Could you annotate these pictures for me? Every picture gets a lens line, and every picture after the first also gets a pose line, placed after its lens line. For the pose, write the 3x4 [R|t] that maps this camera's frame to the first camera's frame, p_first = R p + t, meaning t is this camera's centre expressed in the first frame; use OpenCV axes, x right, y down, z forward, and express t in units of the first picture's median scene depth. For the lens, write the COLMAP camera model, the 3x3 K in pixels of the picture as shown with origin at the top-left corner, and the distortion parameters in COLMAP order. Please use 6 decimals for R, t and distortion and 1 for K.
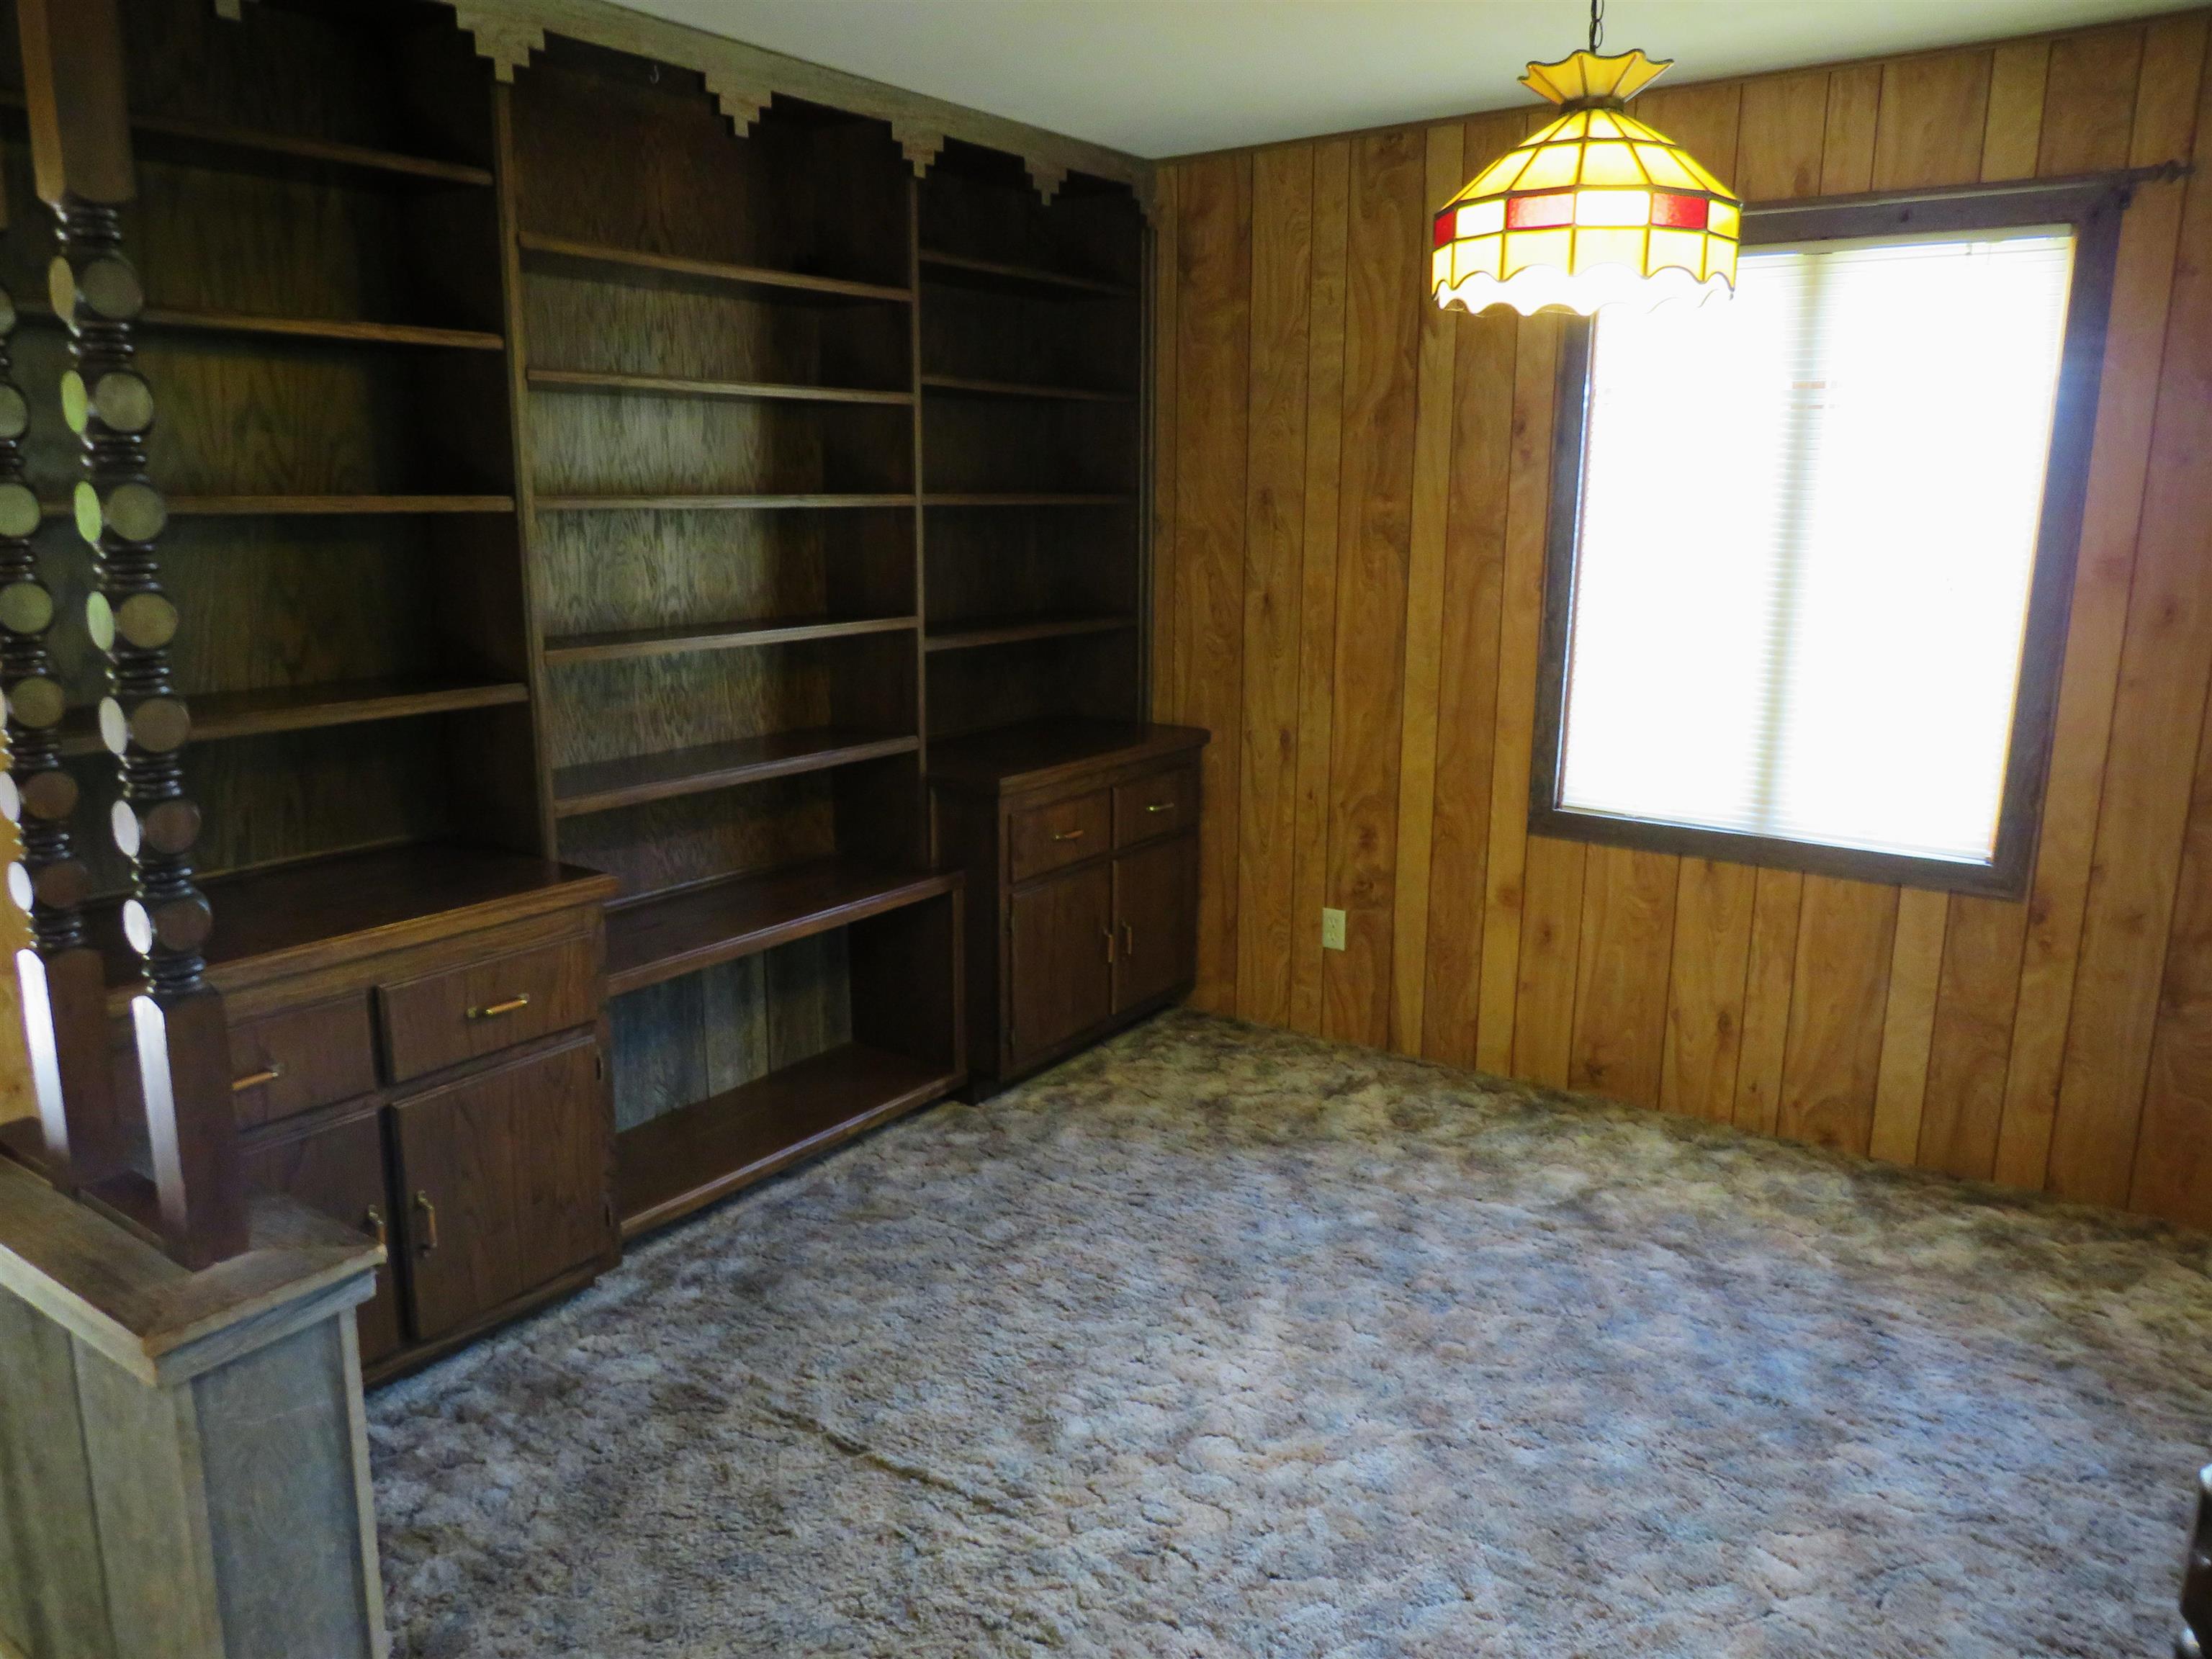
lens RADIAL K [[1550.7, 0, 1094.0], [0, 1550.7, 832.1], [0, 0, 1]] dist [-0.029720, -0.006714]
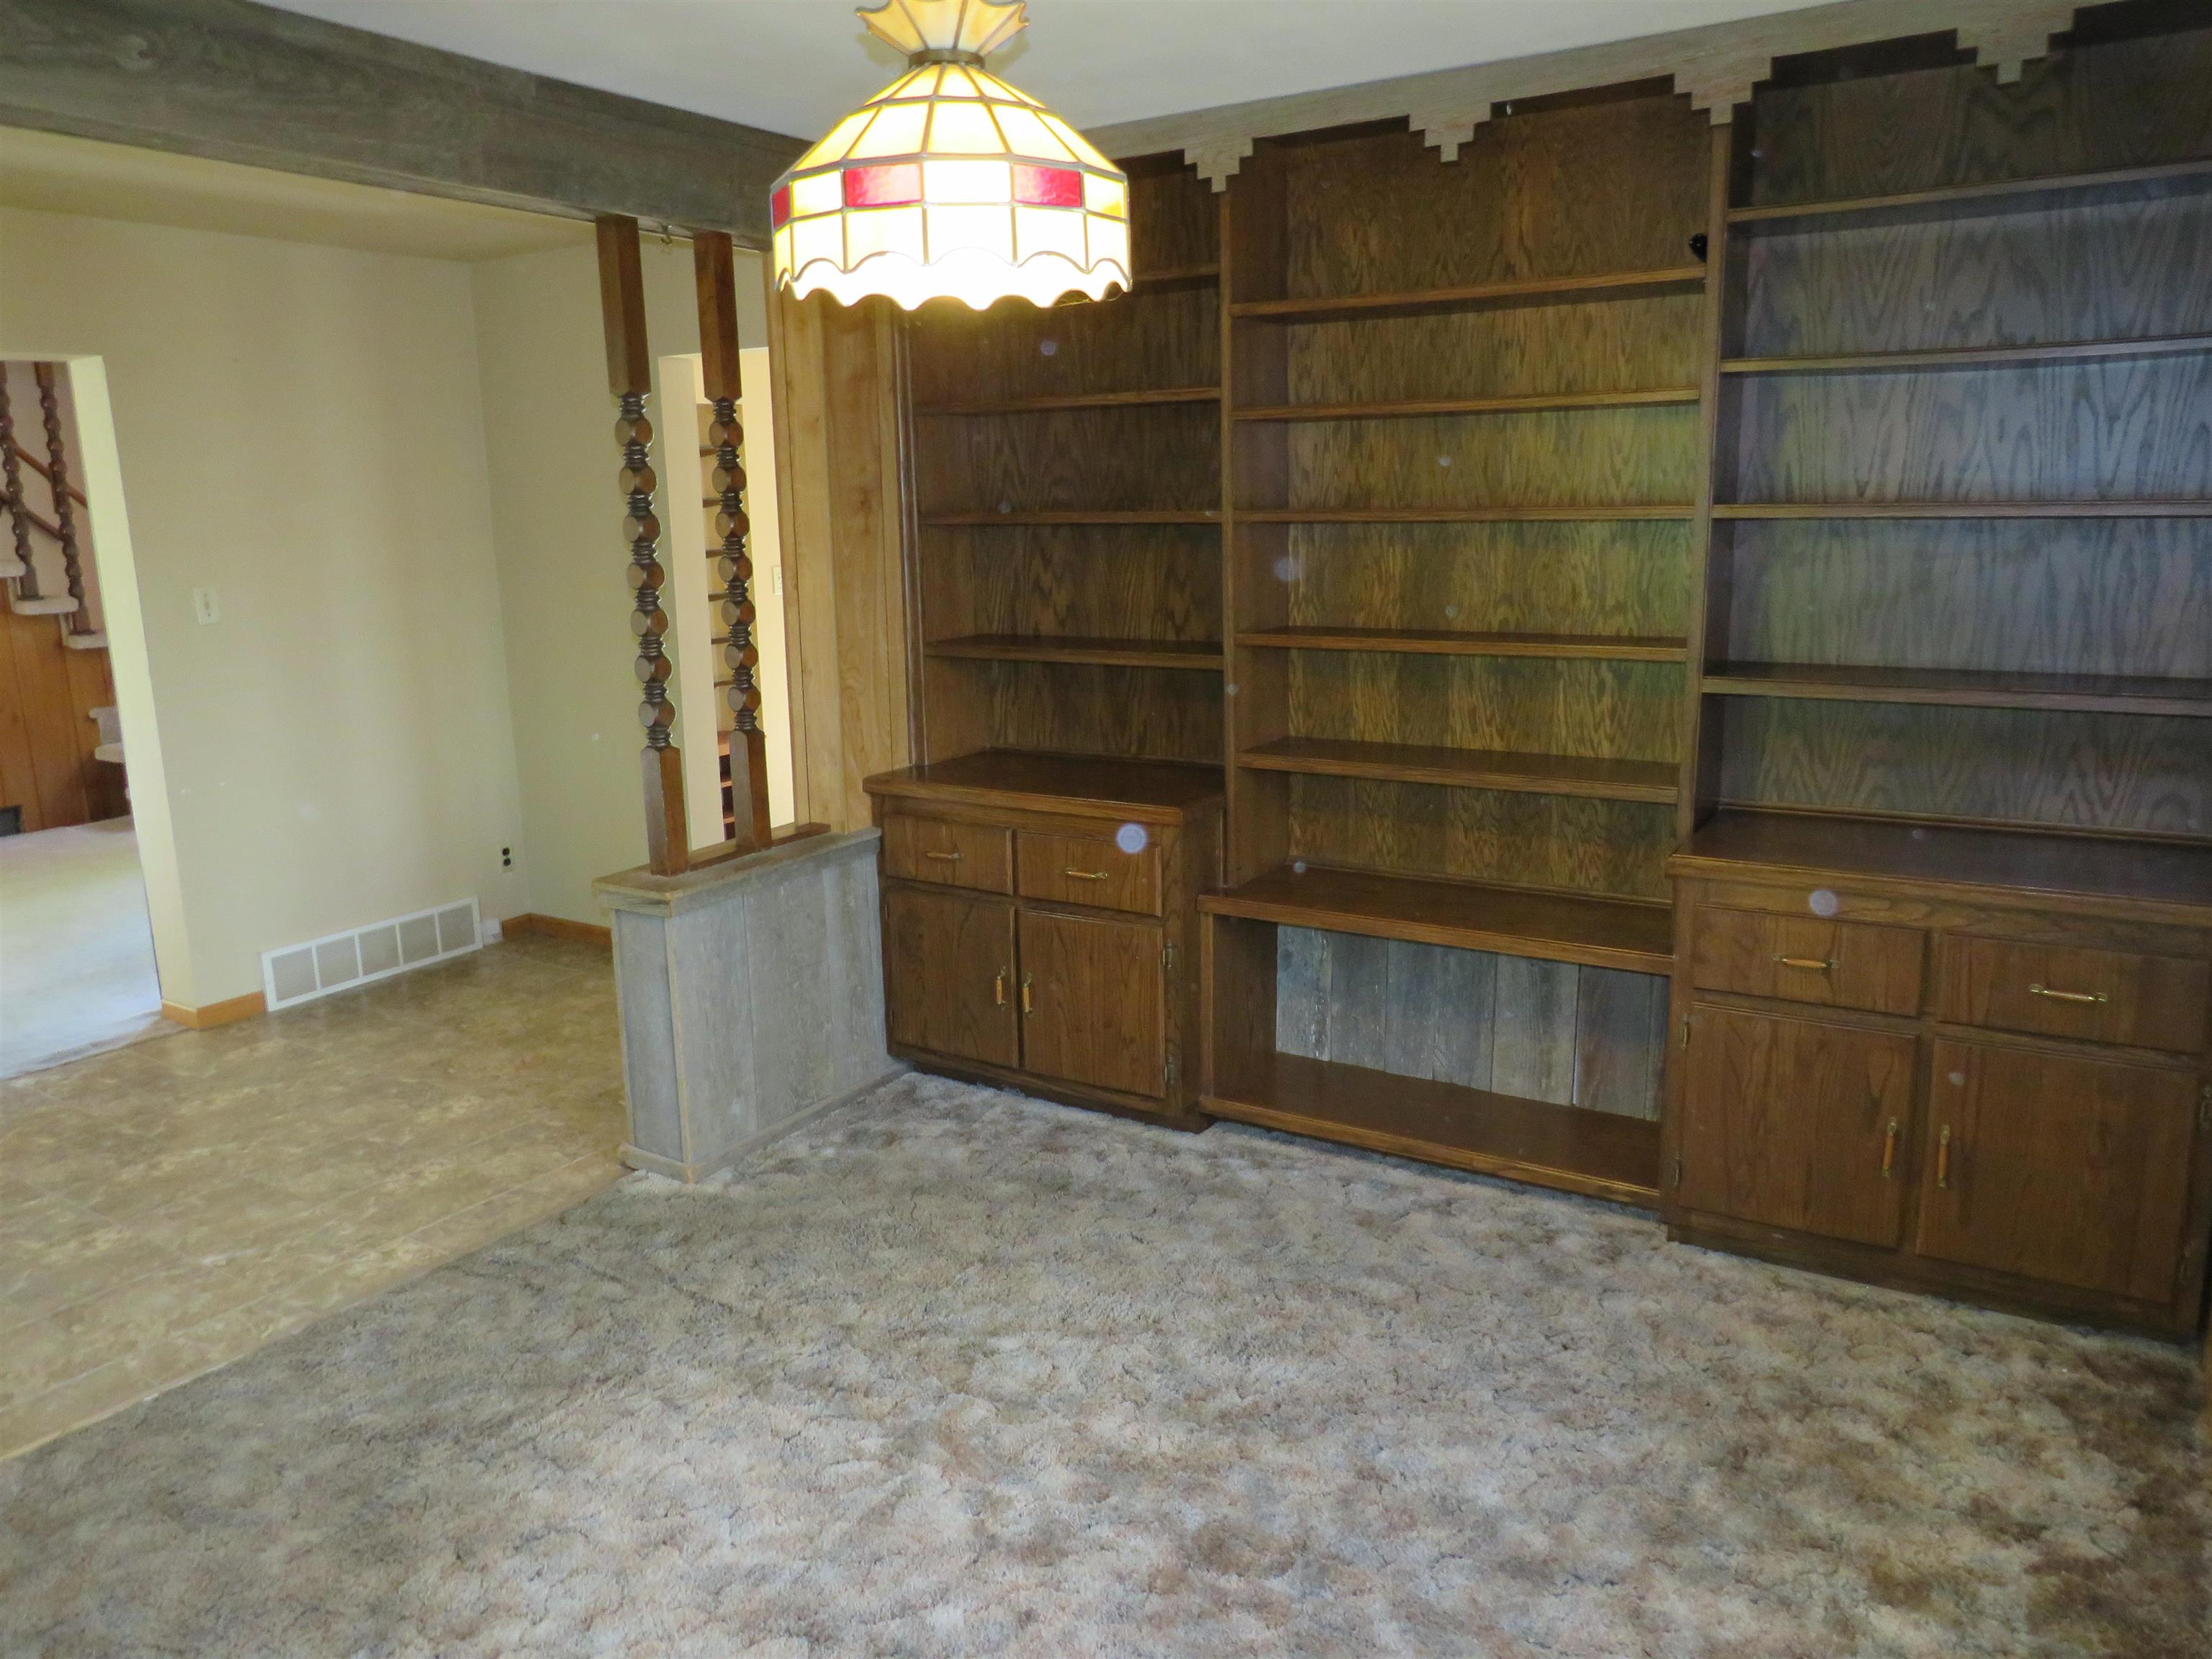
lens RADIAL K [[1550.7, 0, 1094.0], [0, 1550.7, 832.1], [0, 0, 1]] dist [-0.029720, -0.006714]
pose [[0.055389, 0.198610, -0.978512, 0.810660], [-0.198018, 0.962735, 0.184199, -0.151422], [0.978632, 0.183560, 0.092654, 0.709475]]
